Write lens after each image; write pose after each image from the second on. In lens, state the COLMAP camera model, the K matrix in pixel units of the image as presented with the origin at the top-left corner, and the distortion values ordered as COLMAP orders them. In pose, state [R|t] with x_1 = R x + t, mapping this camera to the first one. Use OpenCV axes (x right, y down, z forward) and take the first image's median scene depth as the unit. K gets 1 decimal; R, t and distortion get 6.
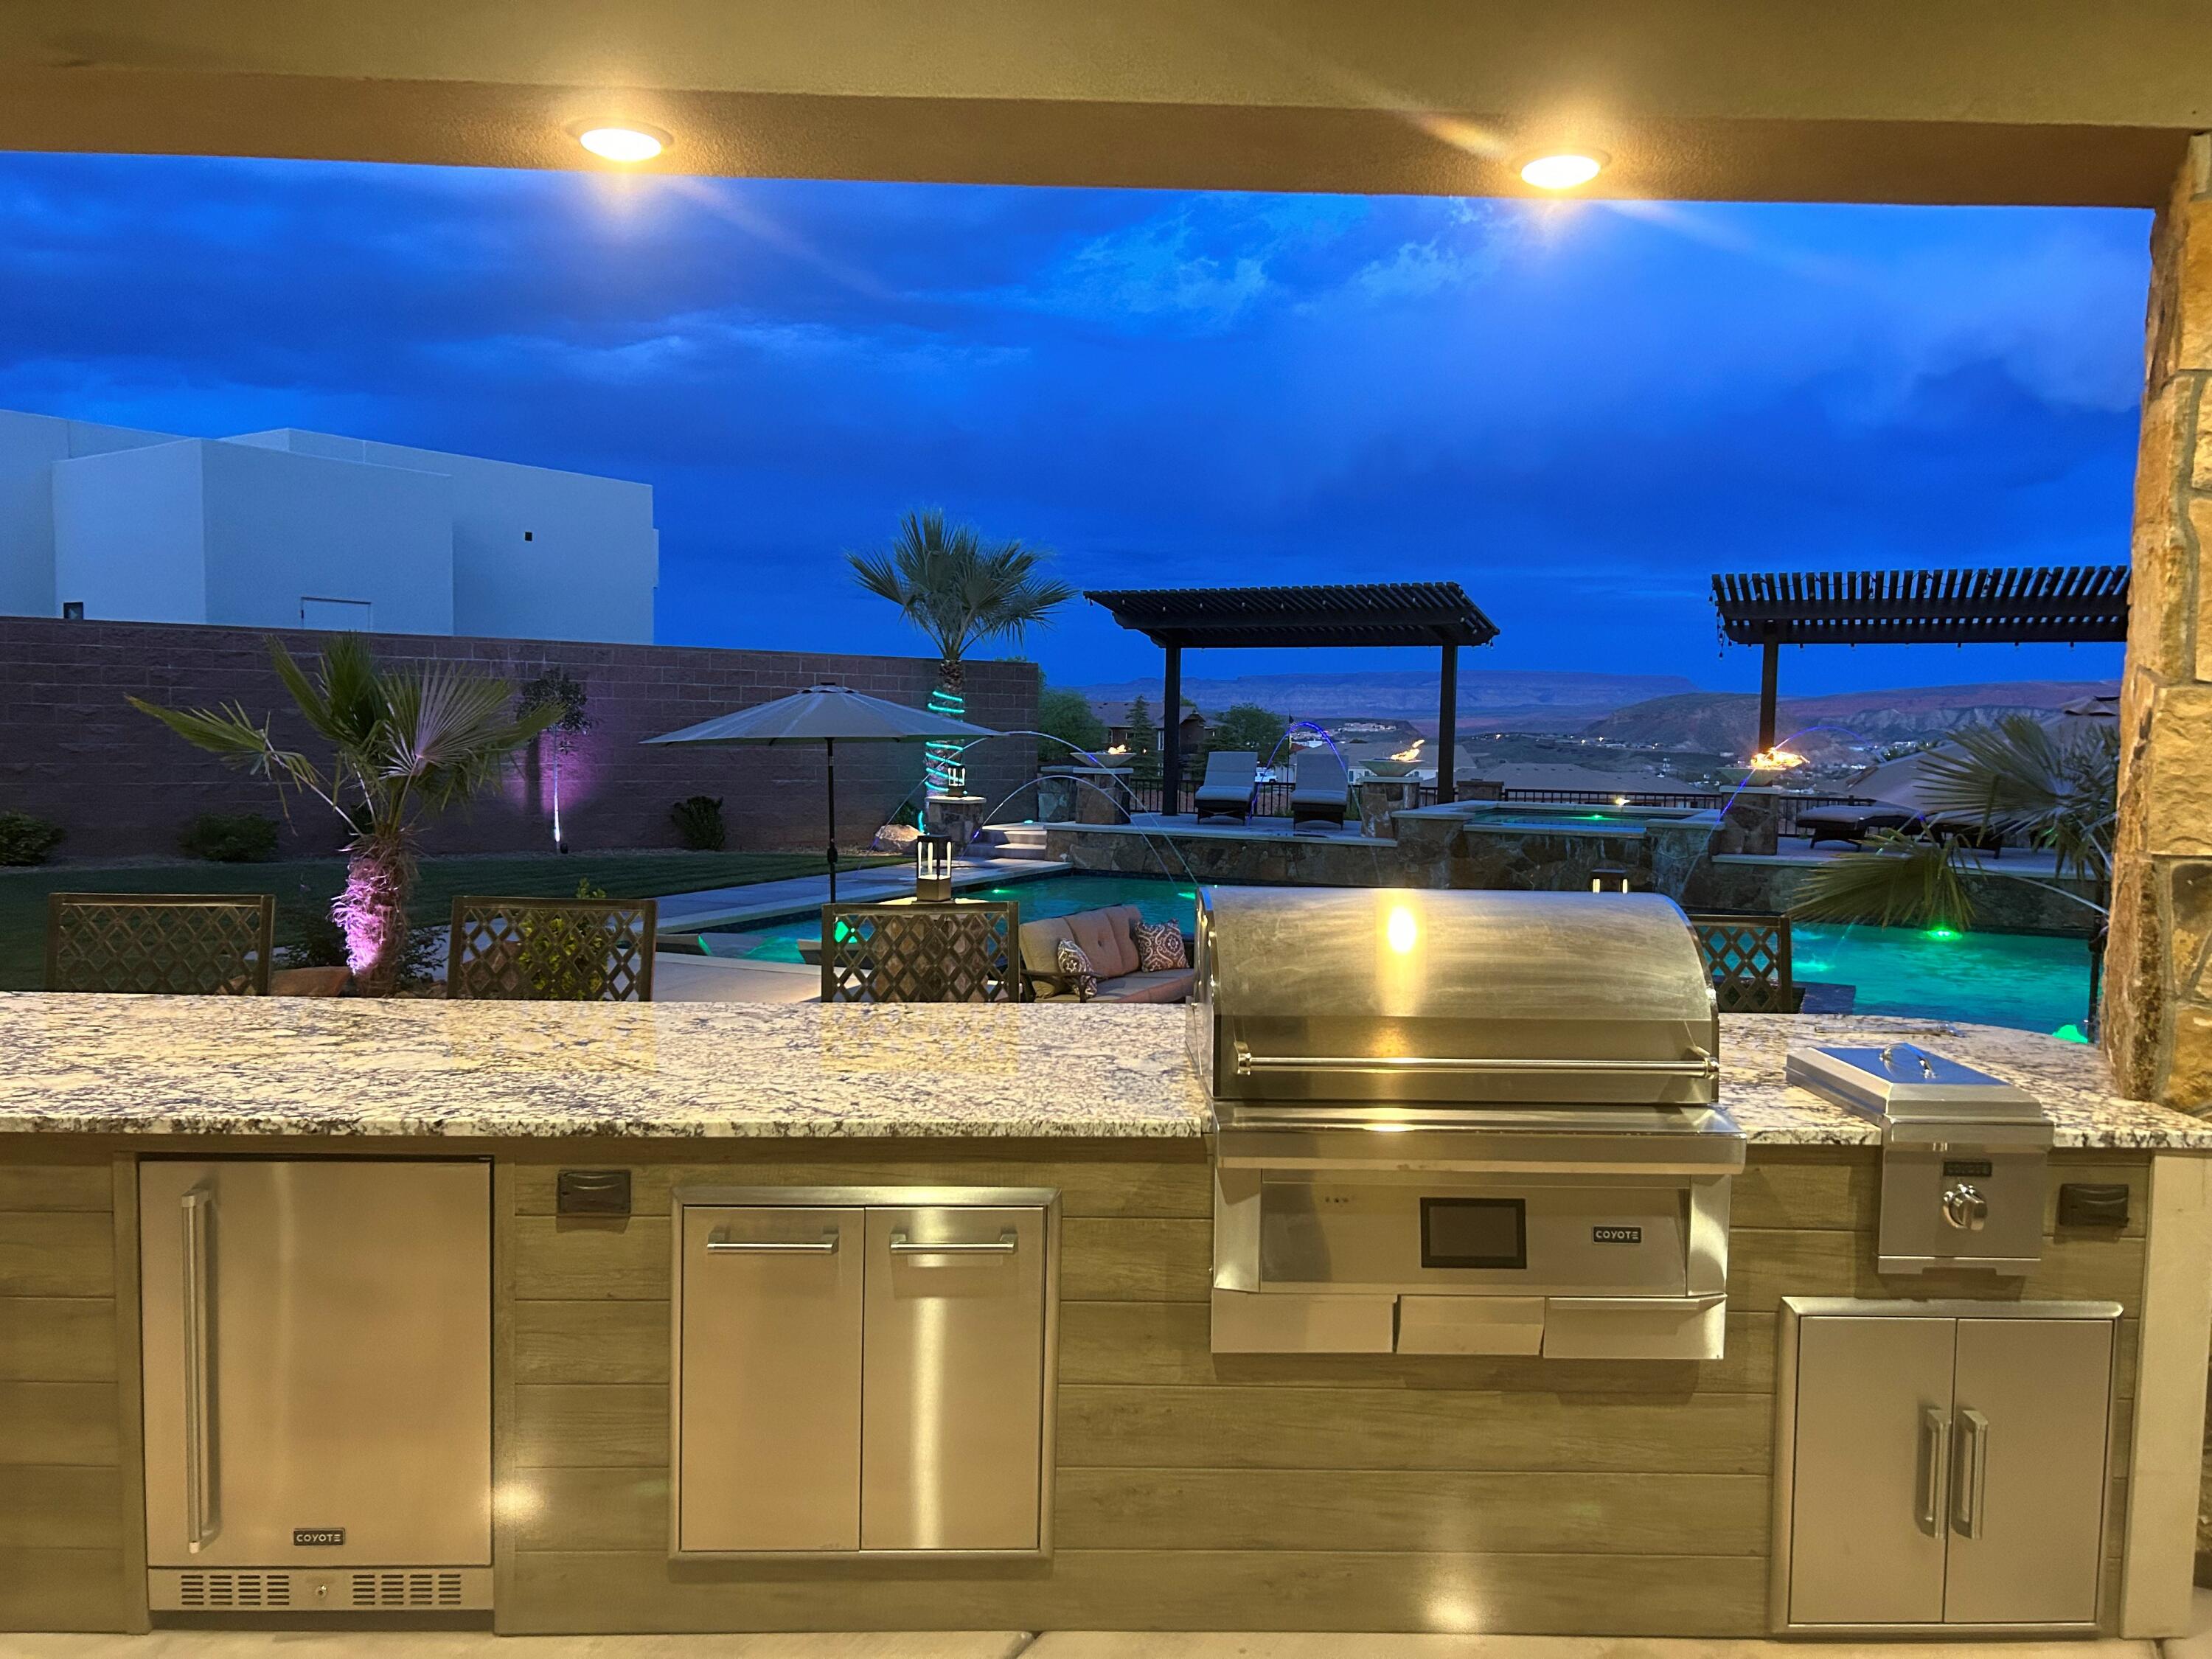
lens RADIAL K [[1659.5, 0, 1104.2], [0, 1659.5, 838.9], [0, 0, 1]] dist [0.066014, -0.072742]
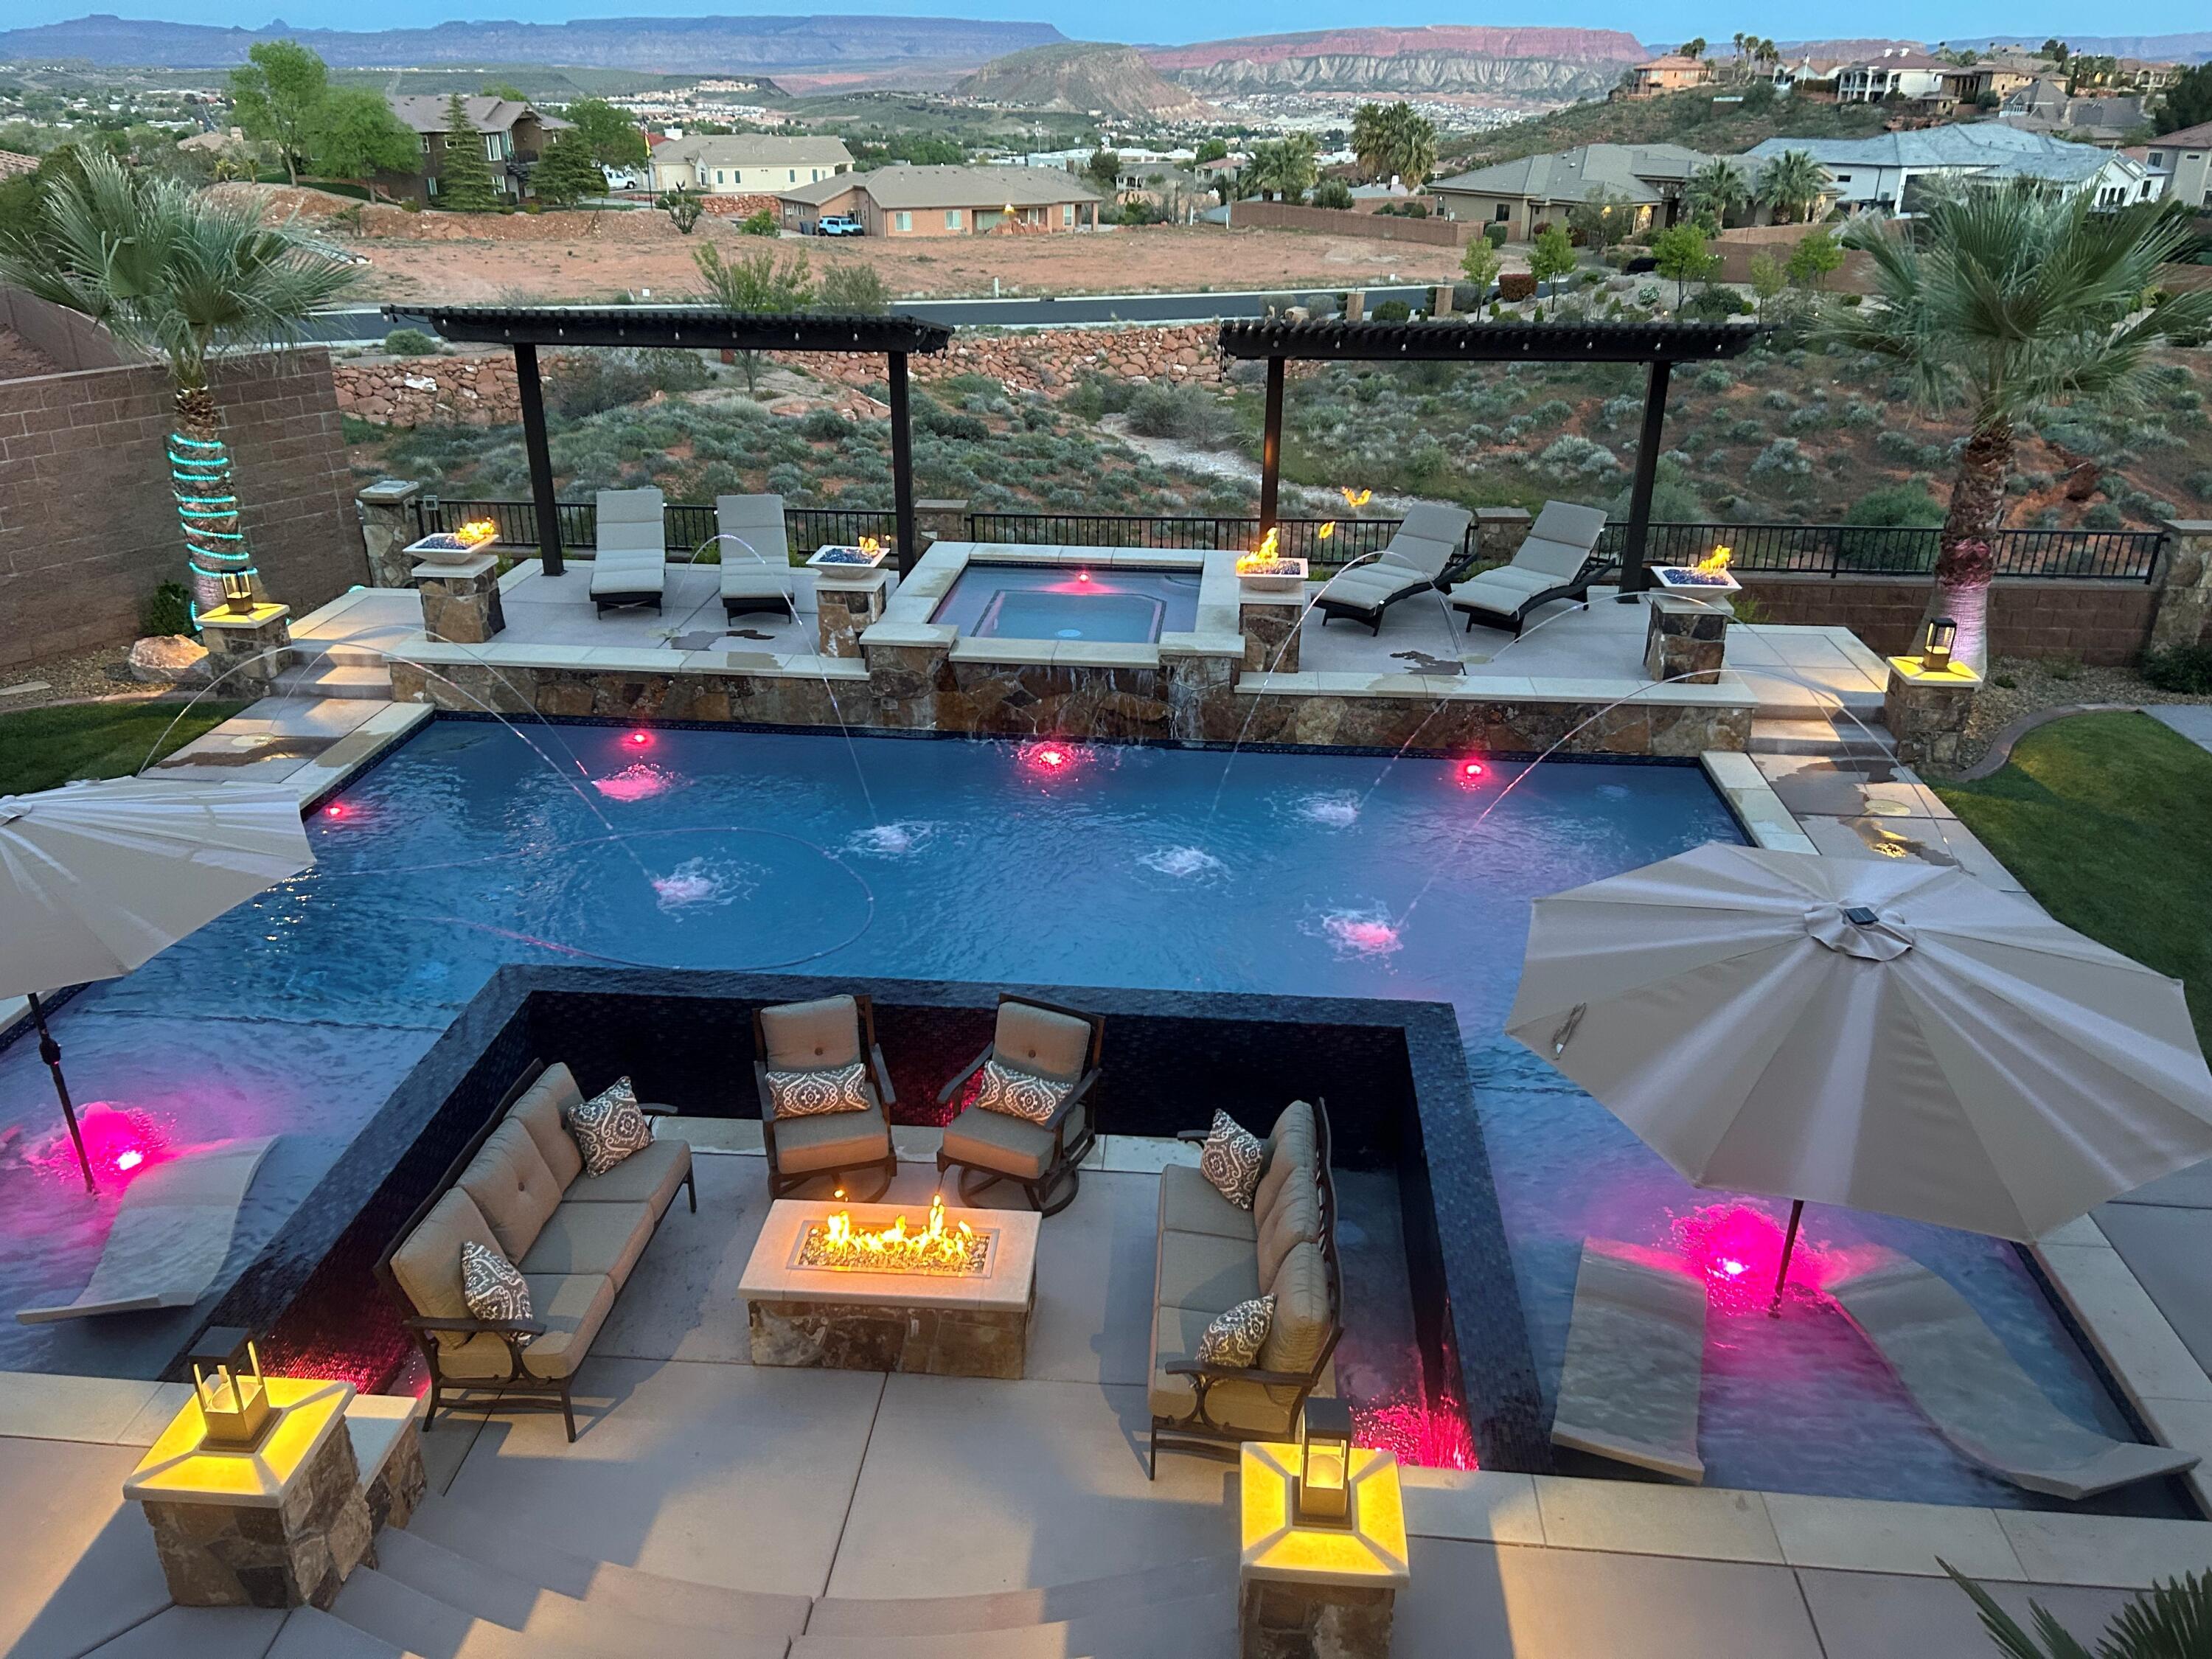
lens RADIAL K [[1659.5, 0, 1098.1], [0, 1659.5, 815.4], [0, 0, 1]] dist [0.066014, -0.072742]
pose [[0.936498, -0.150531, 0.316721, 0.014111], [0.034157, 0.938041, 0.344836, -0.182135], [-0.349006, -0.312120, 0.883615, 0.203355]]
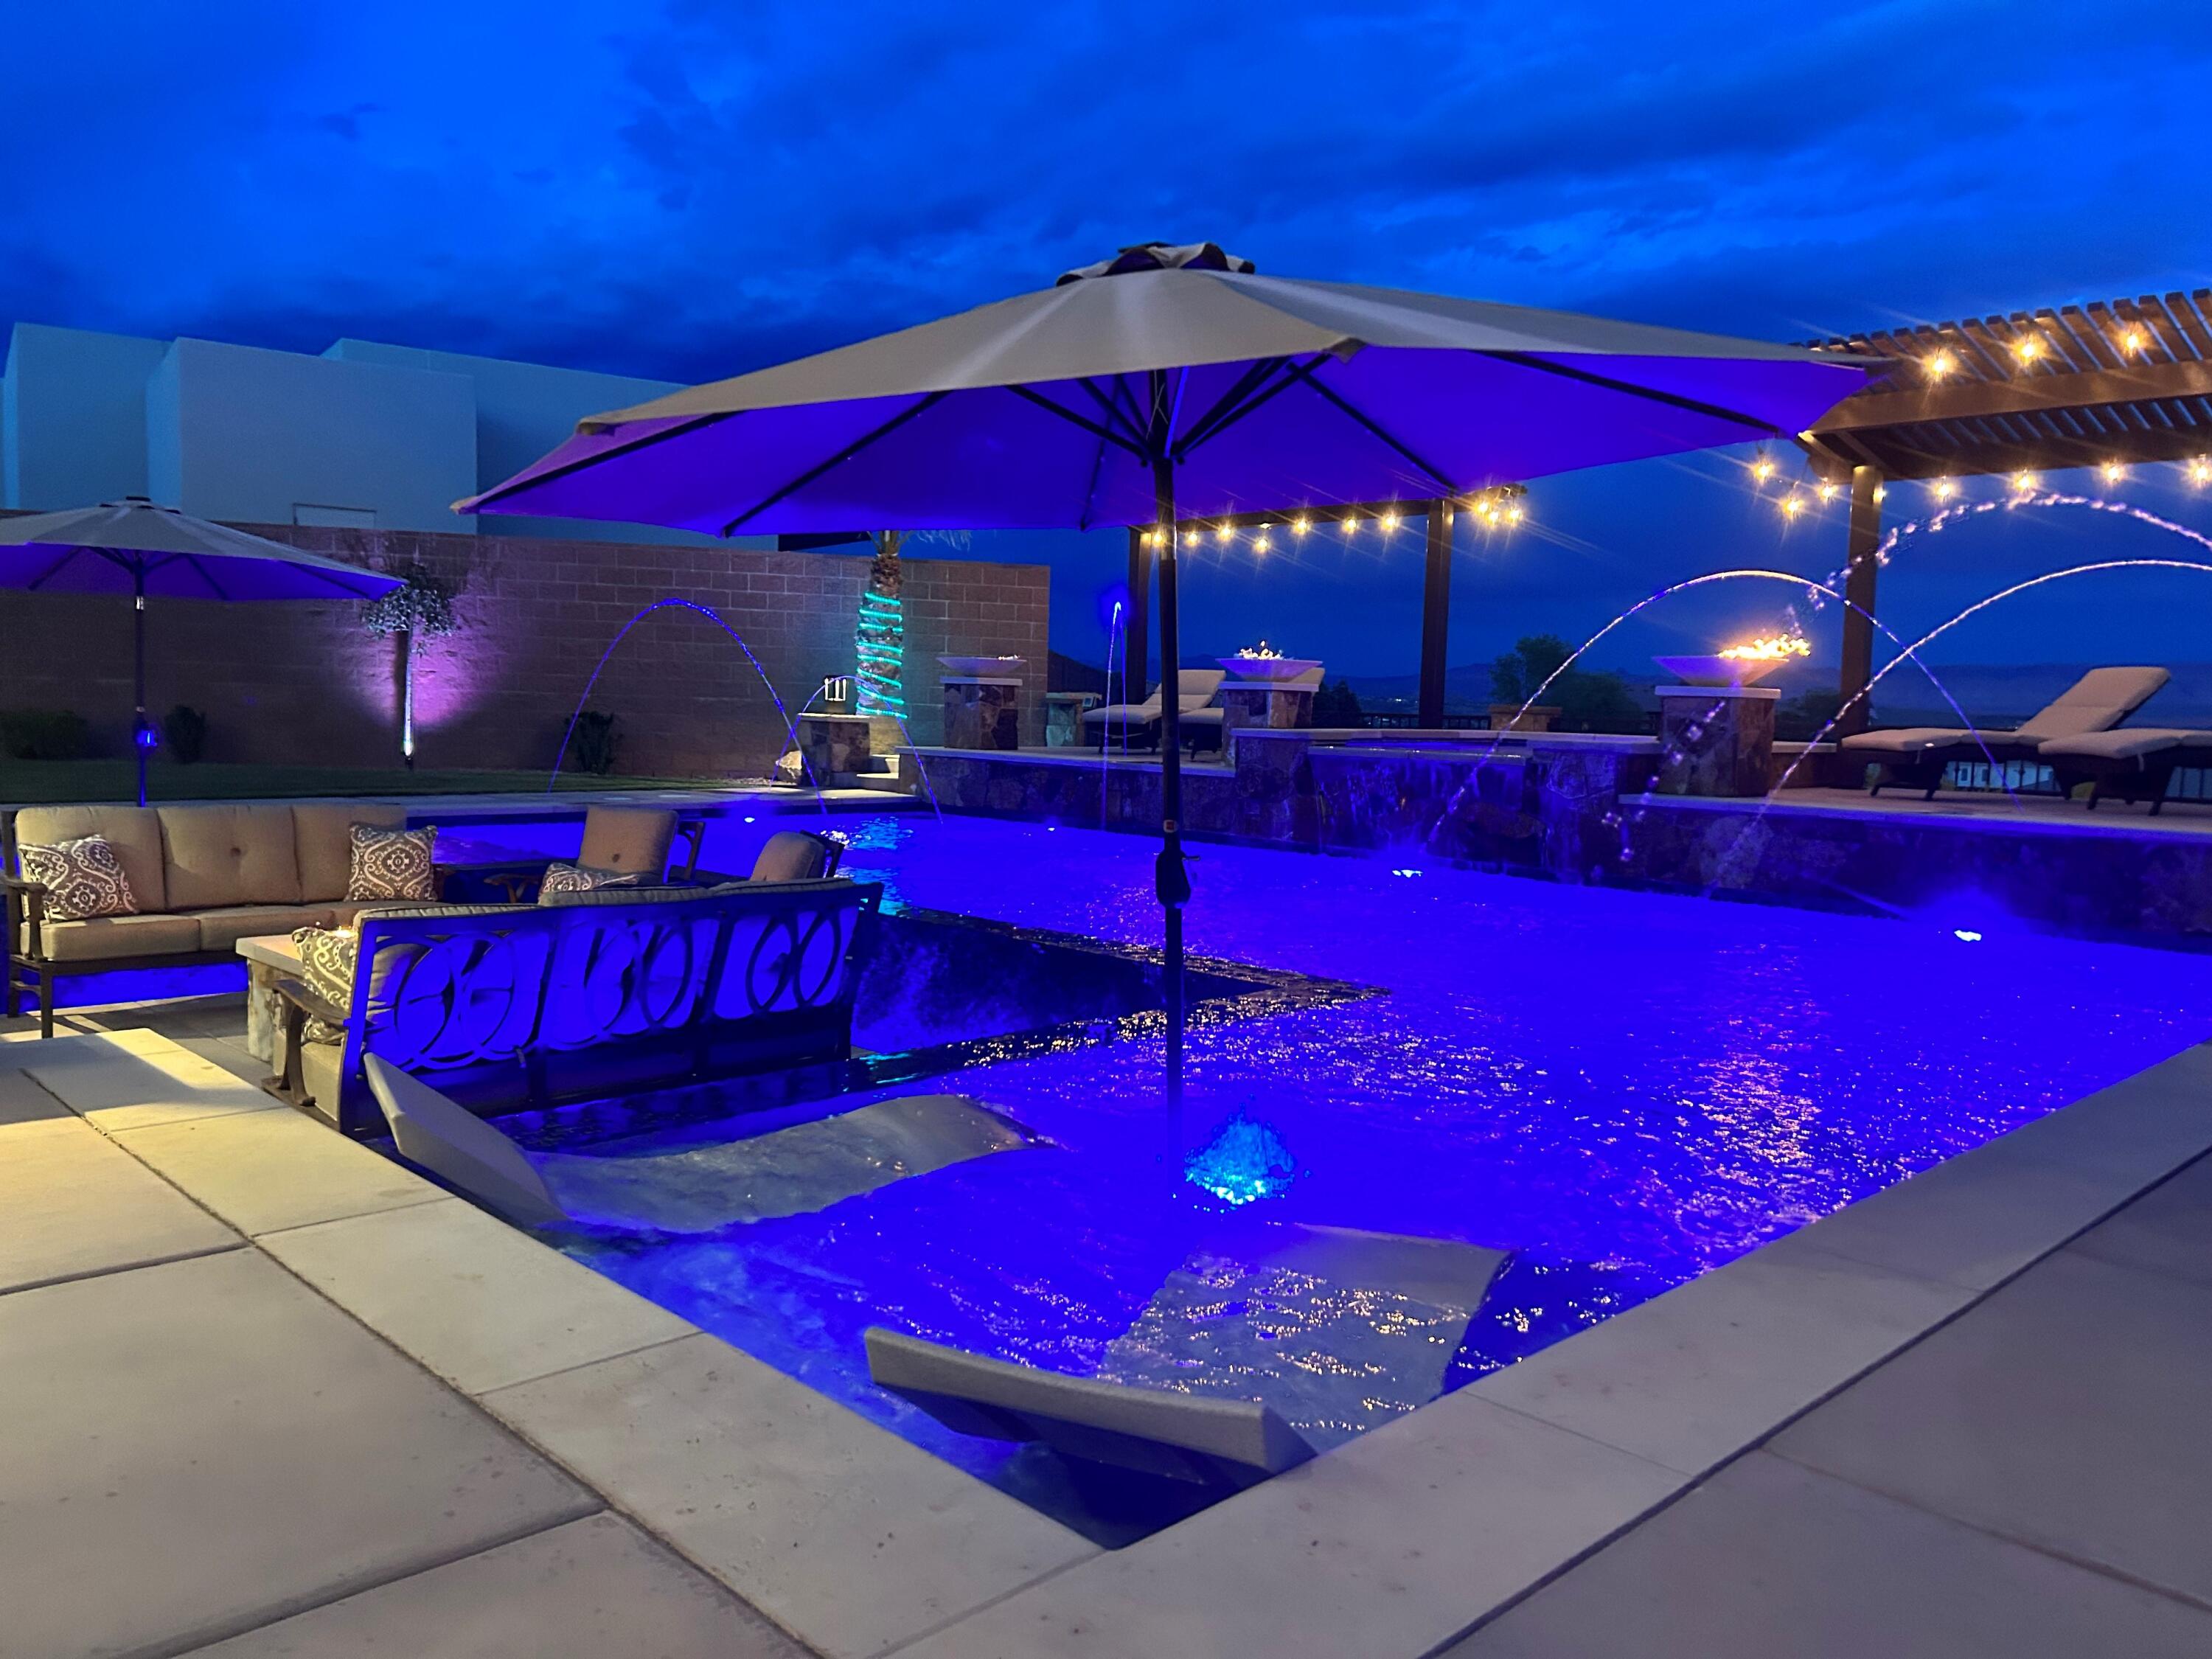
lens RADIAL K [[1659.5, 0, 1112.0], [0, 1659.5, 835.6], [0, 0, 1]] dist [0.066014, -0.072742]
pose [[0.937369, 0.038278, -0.346227, 0.327247], [-0.037515, 0.999256, 0.008908, 0.022031], [0.346311, 0.004638, 0.938108, 0.282812]]
